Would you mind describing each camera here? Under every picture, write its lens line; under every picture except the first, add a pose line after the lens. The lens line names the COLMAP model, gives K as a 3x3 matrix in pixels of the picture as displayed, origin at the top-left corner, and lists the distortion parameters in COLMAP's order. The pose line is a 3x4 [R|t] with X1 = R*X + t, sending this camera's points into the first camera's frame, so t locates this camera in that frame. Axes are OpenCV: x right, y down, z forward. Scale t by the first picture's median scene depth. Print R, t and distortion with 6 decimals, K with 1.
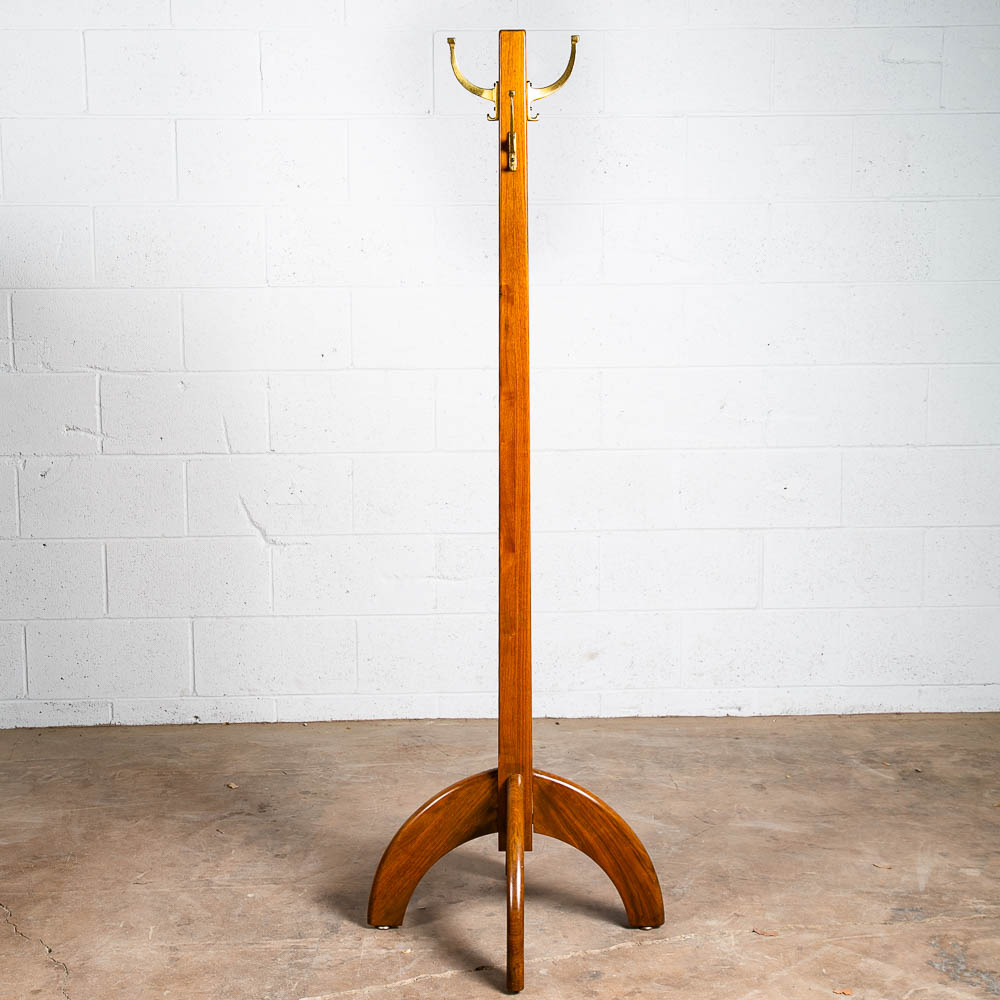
lens RADIAL K [[2091.6, 0, 499.6], [0, 2091.6, 433.5], [0, 0, 1]] dist [0.148460, 0.000000]
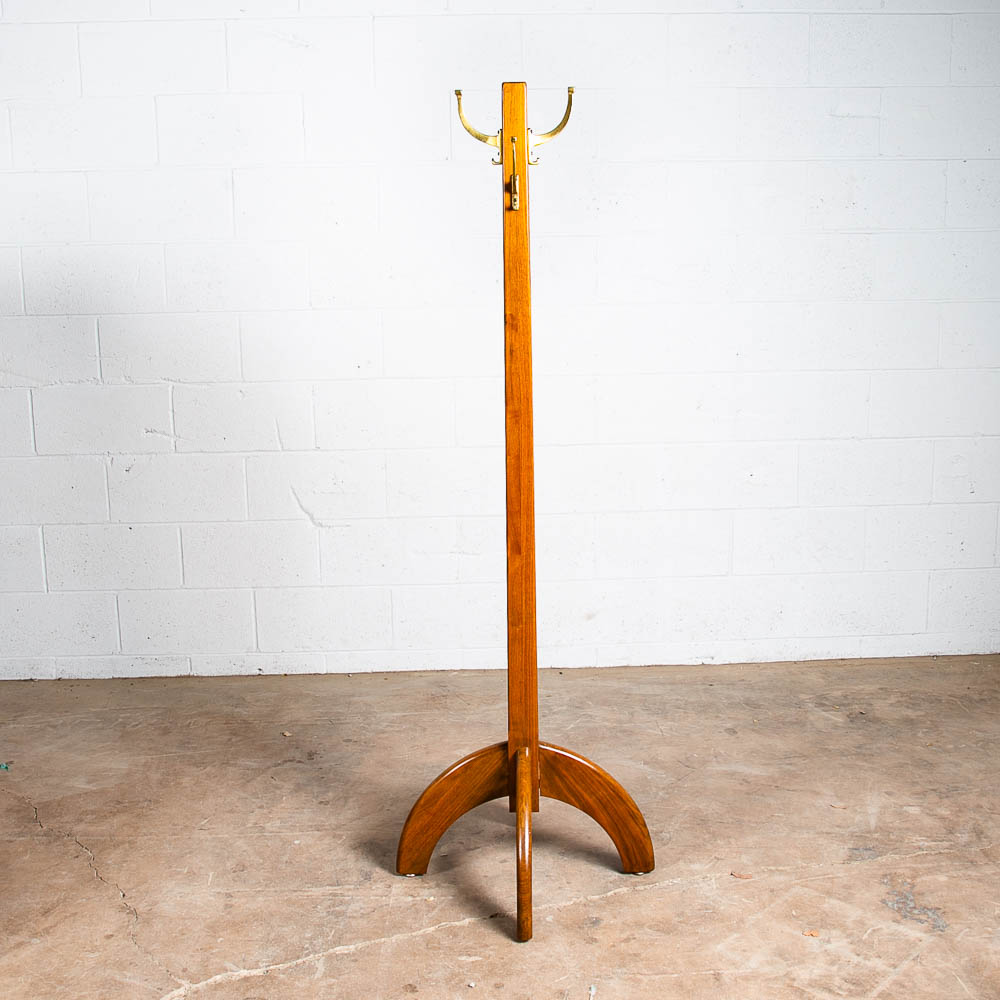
lens RADIAL K [[1528.9, 0, 519.3], [0, 1528.9, 459.9], [0, 0, 1]] dist [-0.090369, 0.000000]
pose [[0.999956, -0.009400, 0.000527, 0.005341], [0.009371, 0.999106, 0.041212, -0.022489], [-0.000914, -0.041205, 0.999150, 0.161554]]
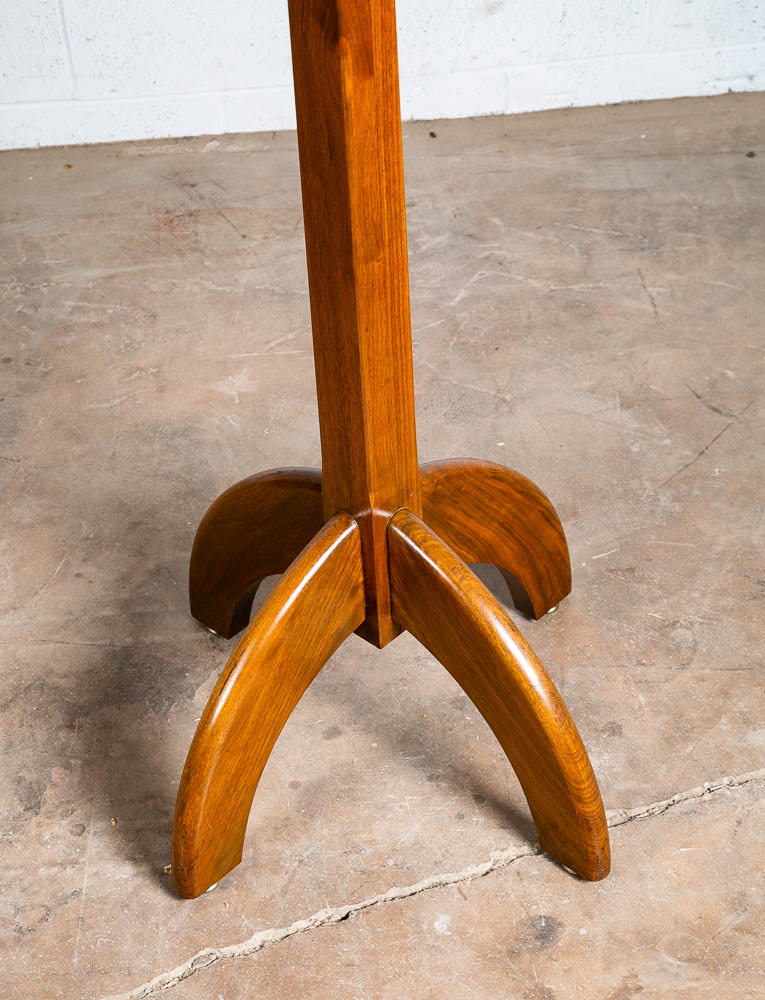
lens RADIAL K [[2182.3, 0, 378.5], [0, 2182.3, 564.8], [0, 0, 1]] dist [0.321002, 0.000000]
pose [[0.998381, -0.056553, -0.006094, 0.011486], [0.052211, 0.868647, 0.492672, -0.068856], [-0.022568, -0.492193, 0.870194, 0.489974]]
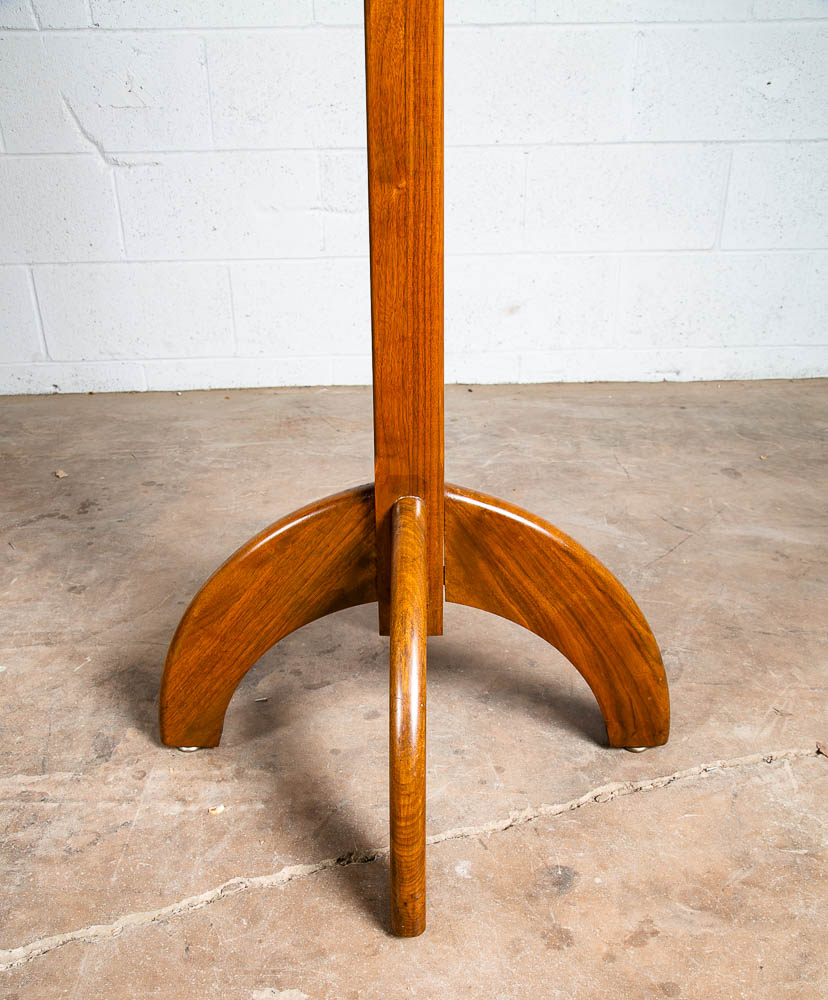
lens RADIAL K [[1064.5, 0, 412.6], [0, 1064.5, 682.5], [0, 0, 1]] dist [-0.052619, 0.000000]
pose [[0.999955, -0.002700, -0.009115, 0.008917], [0.006090, 0.918183, 0.396110, 0.089012], [0.007300, -0.396148, 0.918158, 0.650405]]
